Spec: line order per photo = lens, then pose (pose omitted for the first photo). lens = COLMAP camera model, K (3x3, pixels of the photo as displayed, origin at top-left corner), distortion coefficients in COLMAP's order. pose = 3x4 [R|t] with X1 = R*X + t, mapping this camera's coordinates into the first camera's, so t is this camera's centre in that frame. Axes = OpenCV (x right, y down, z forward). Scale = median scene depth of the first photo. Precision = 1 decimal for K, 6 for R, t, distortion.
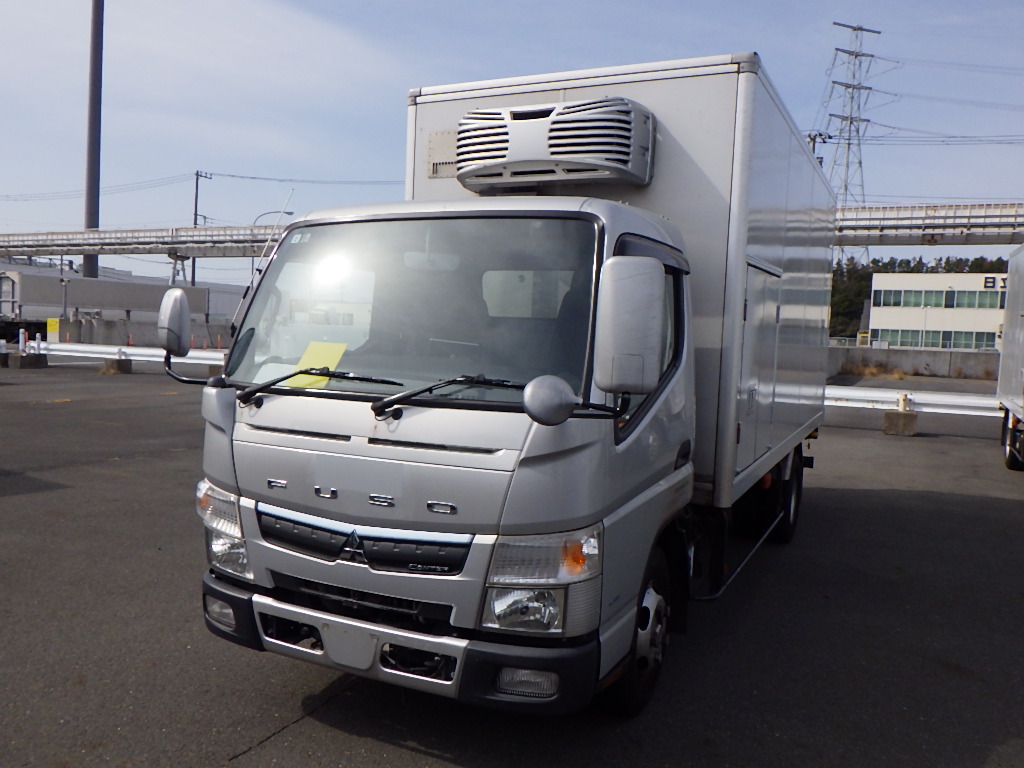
lens RADIAL K [[866.7, 0, 494.8], [0, 866.7, 383.4], [0, 0, 1]] dist [-0.042621, -0.024020]
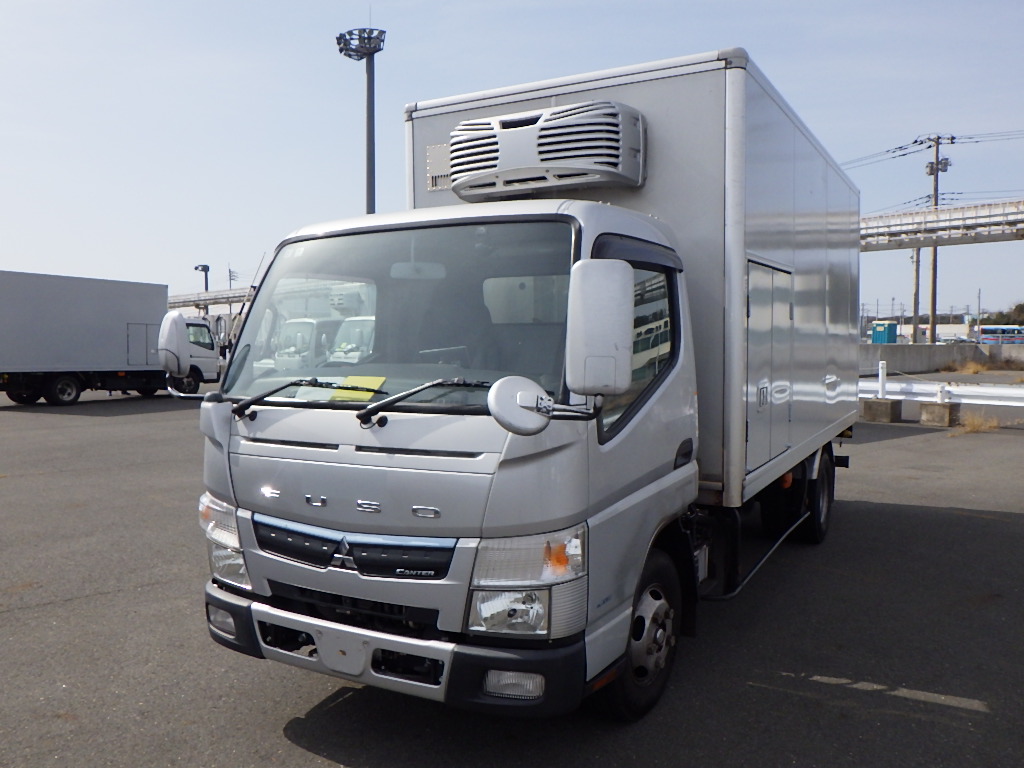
lens RADIAL K [[866.7, 0, 522.3], [0, 866.7, 372.6], [0, 0, 1]] dist [-0.042621, -0.024020]
pose [[0.996793, -0.039012, -0.069870, 0.125184], [0.036809, 0.998792, -0.032538, 0.017282], [0.071055, 0.029862, 0.997025, -0.004428]]
